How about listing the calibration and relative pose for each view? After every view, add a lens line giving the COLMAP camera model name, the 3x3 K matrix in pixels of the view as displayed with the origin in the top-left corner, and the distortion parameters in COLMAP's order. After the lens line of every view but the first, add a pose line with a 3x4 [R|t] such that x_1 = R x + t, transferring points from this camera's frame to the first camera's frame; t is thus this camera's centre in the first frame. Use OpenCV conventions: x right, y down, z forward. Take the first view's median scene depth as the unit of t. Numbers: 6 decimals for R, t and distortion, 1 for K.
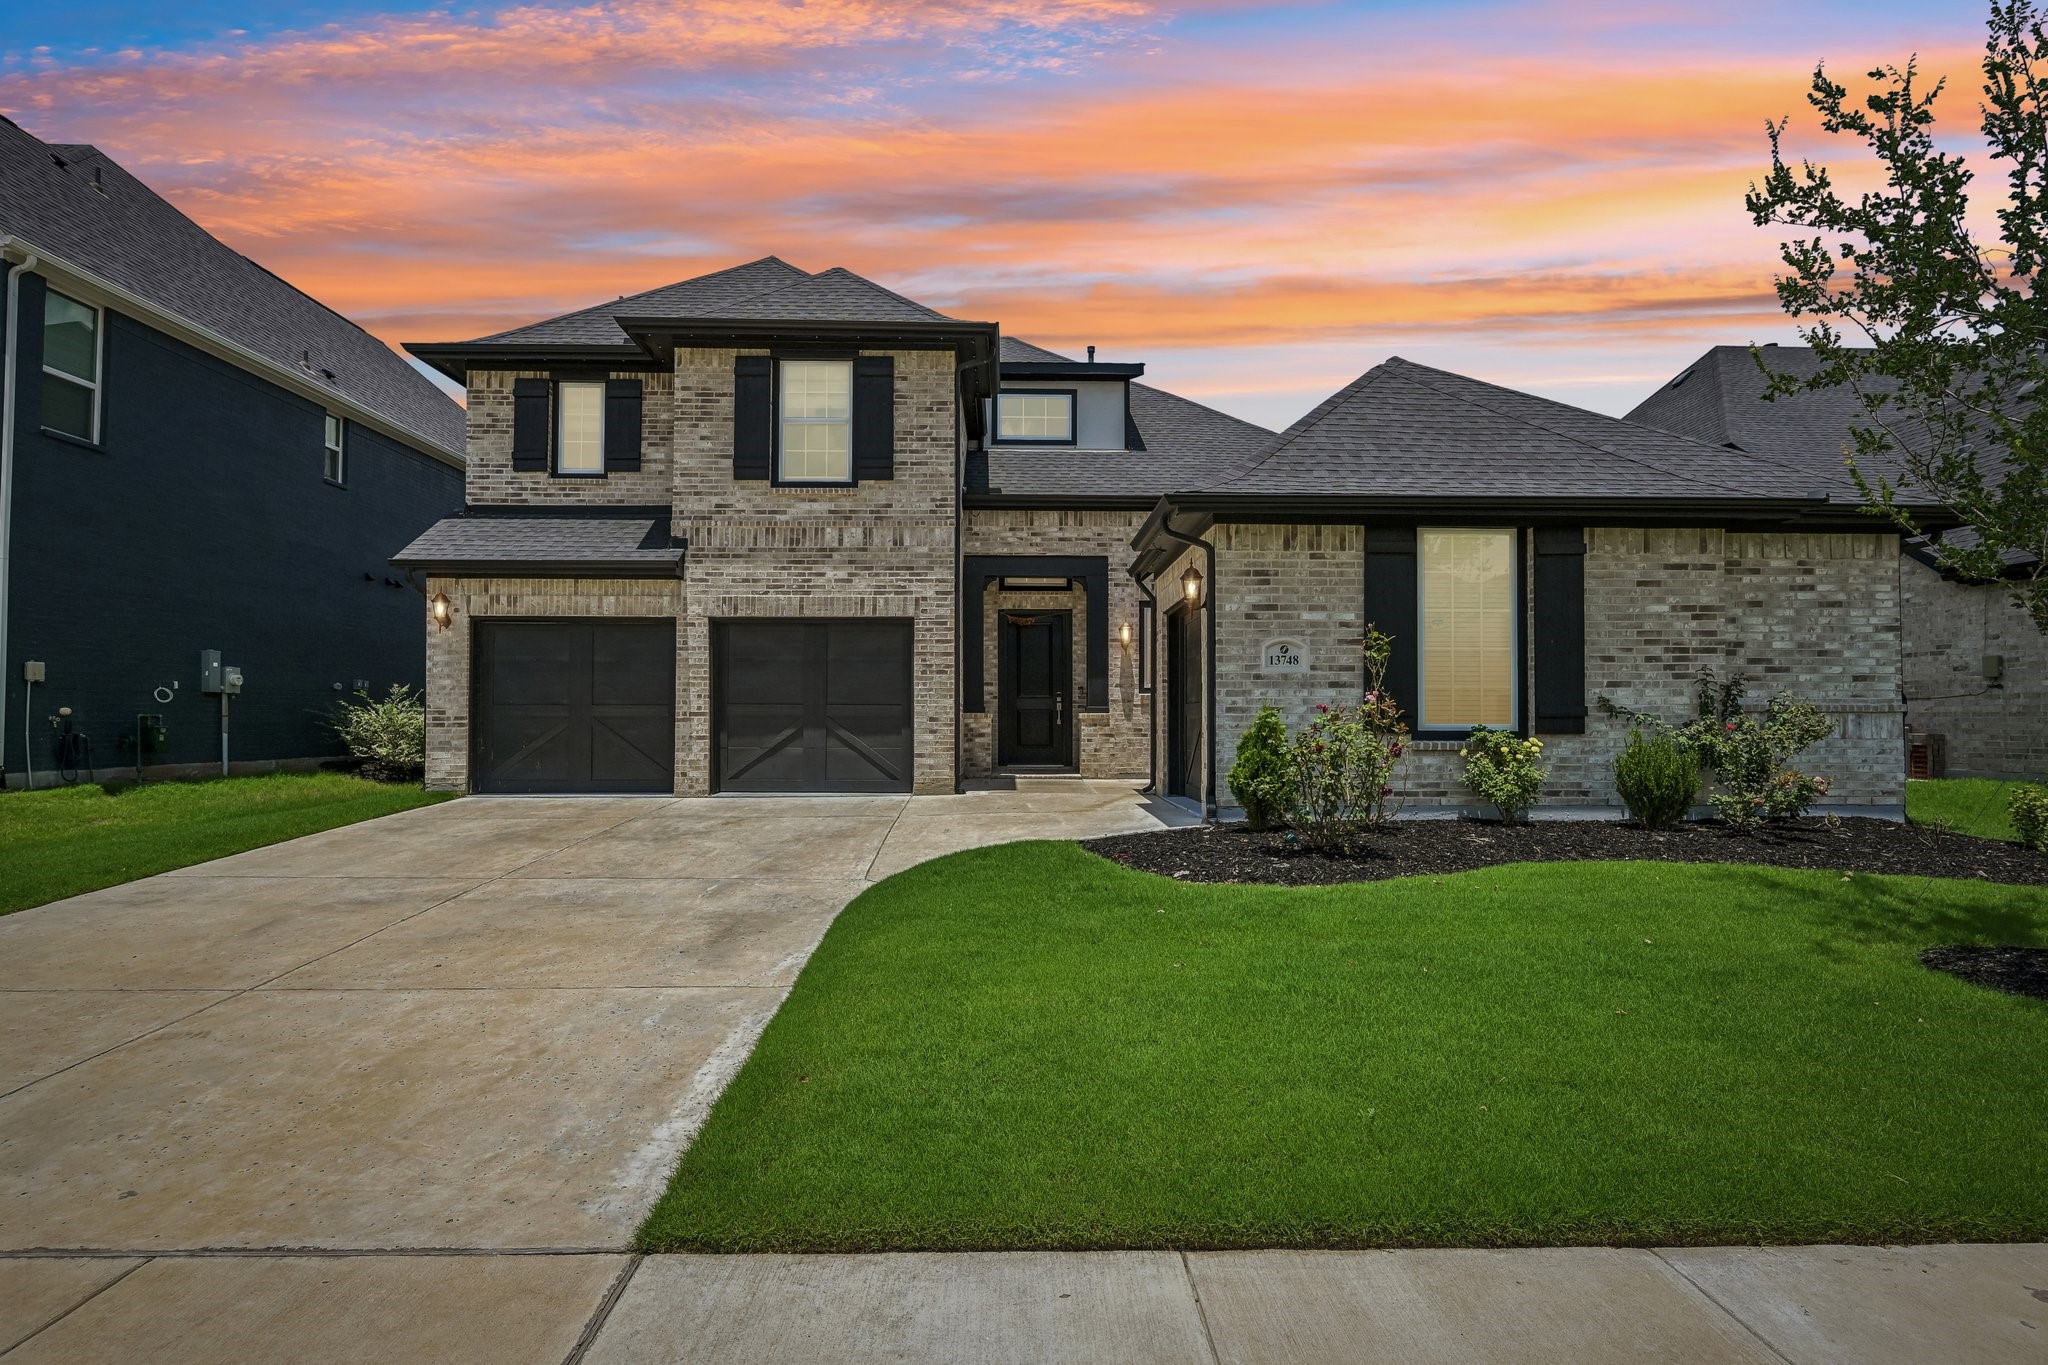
lens RADIAL K [[1060.3, 0, 1023.0], [0, 1060.3, 687.1], [0, 0, 1]] dist [0.000026, 0.000000]
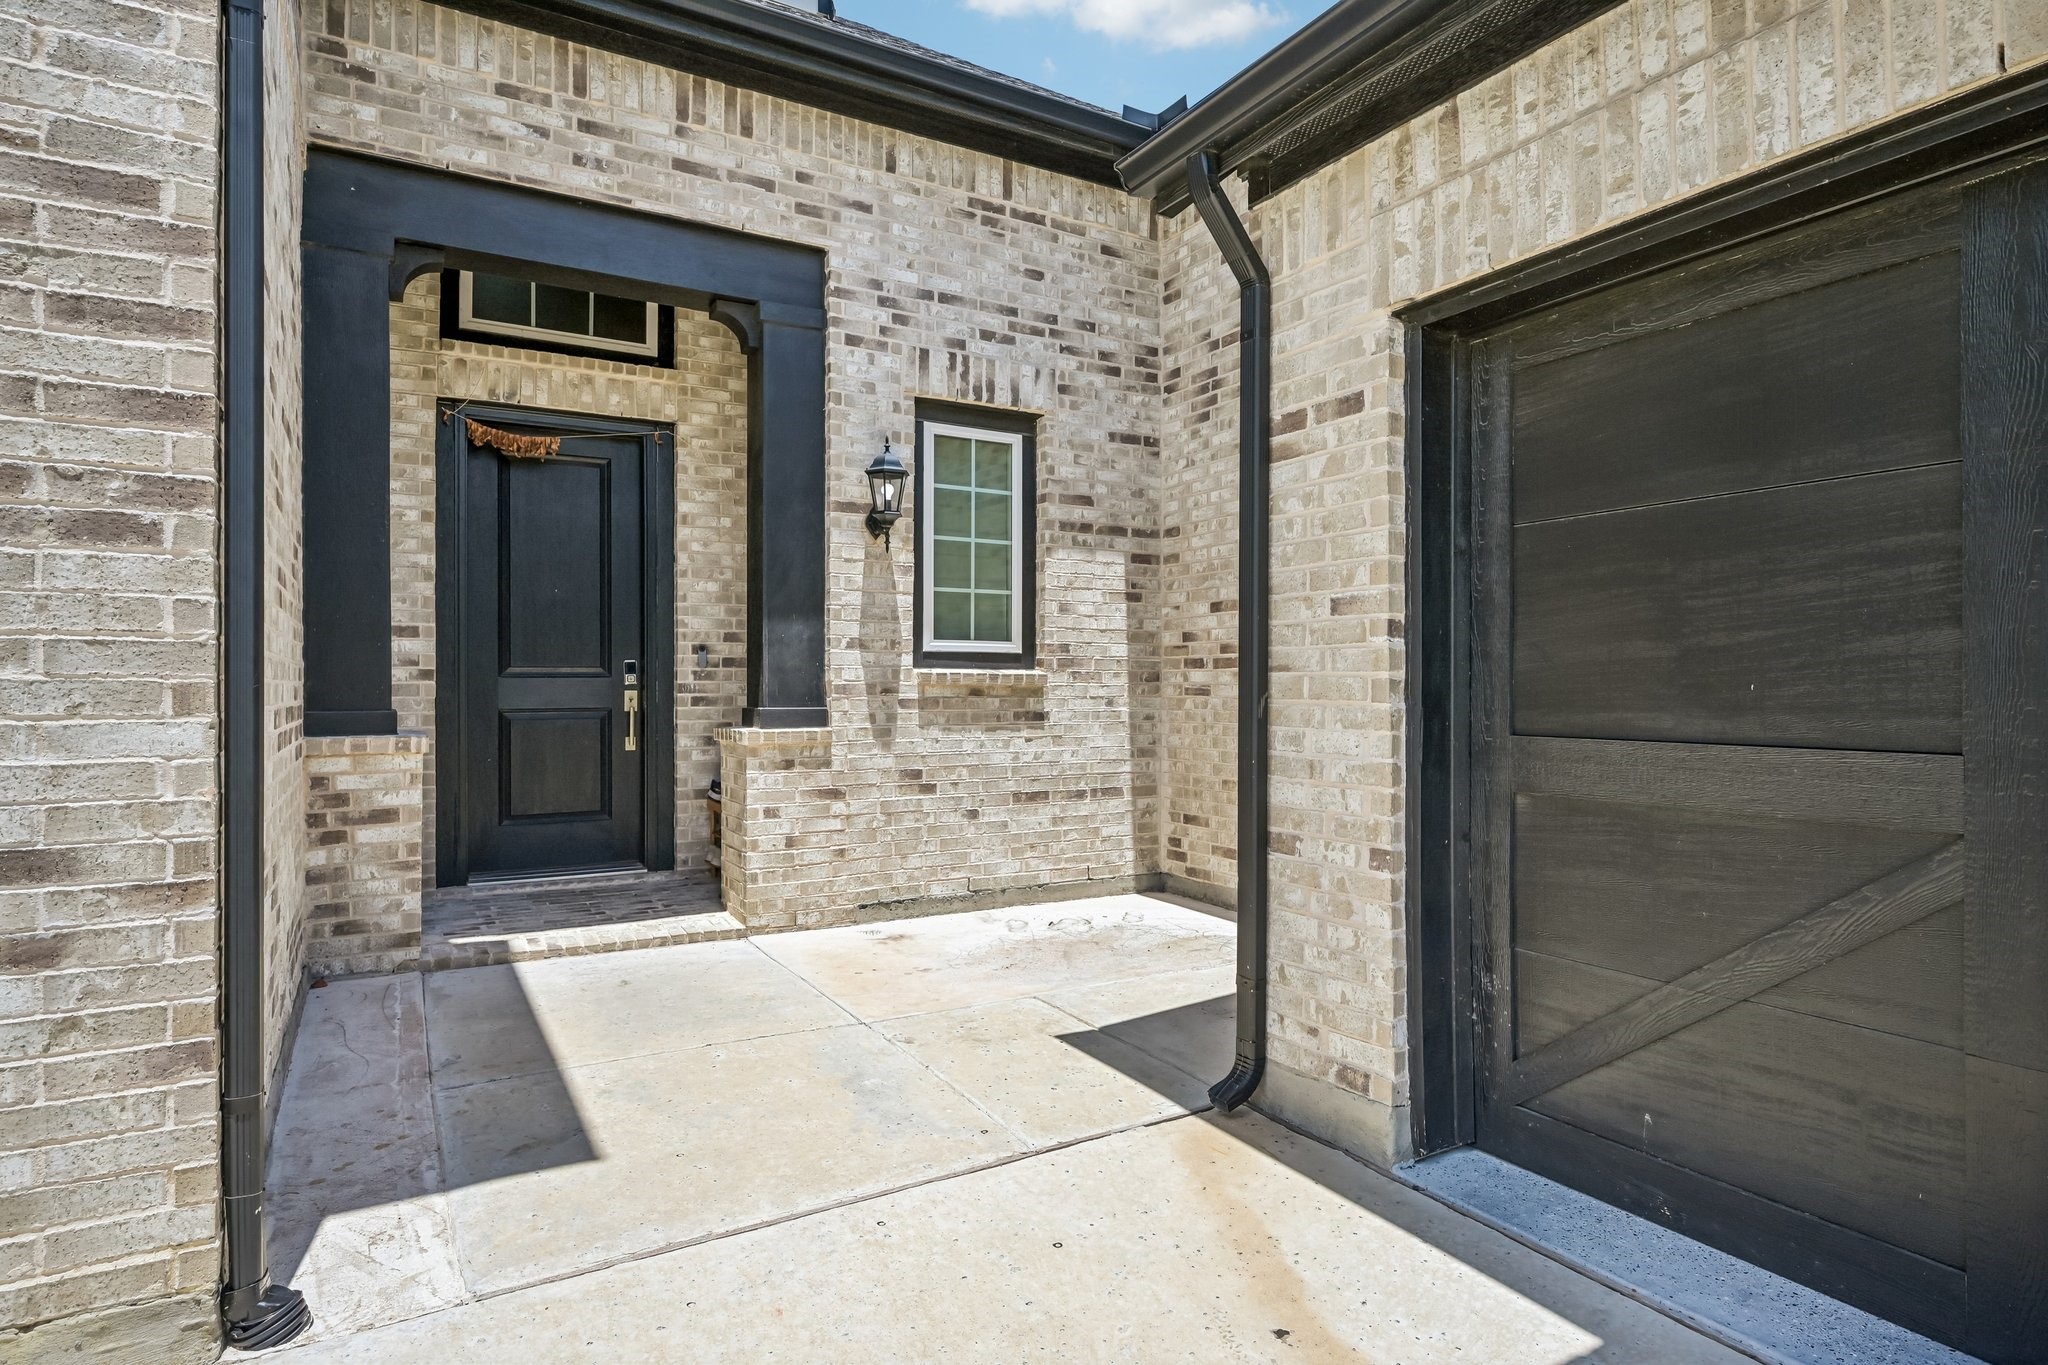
lens RADIAL K [[1110.5, 0, 1022.1], [0, 1110.5, 672.0], [0, 0, 1]] dist [-0.003878, -0.000599]
pose [[0.872668, 0.000912, 0.488313, -0.034752], [-0.011304, 0.999768, 0.018334, 0.000532], [-0.488183, -0.021520, 0.872476, 0.668179]]
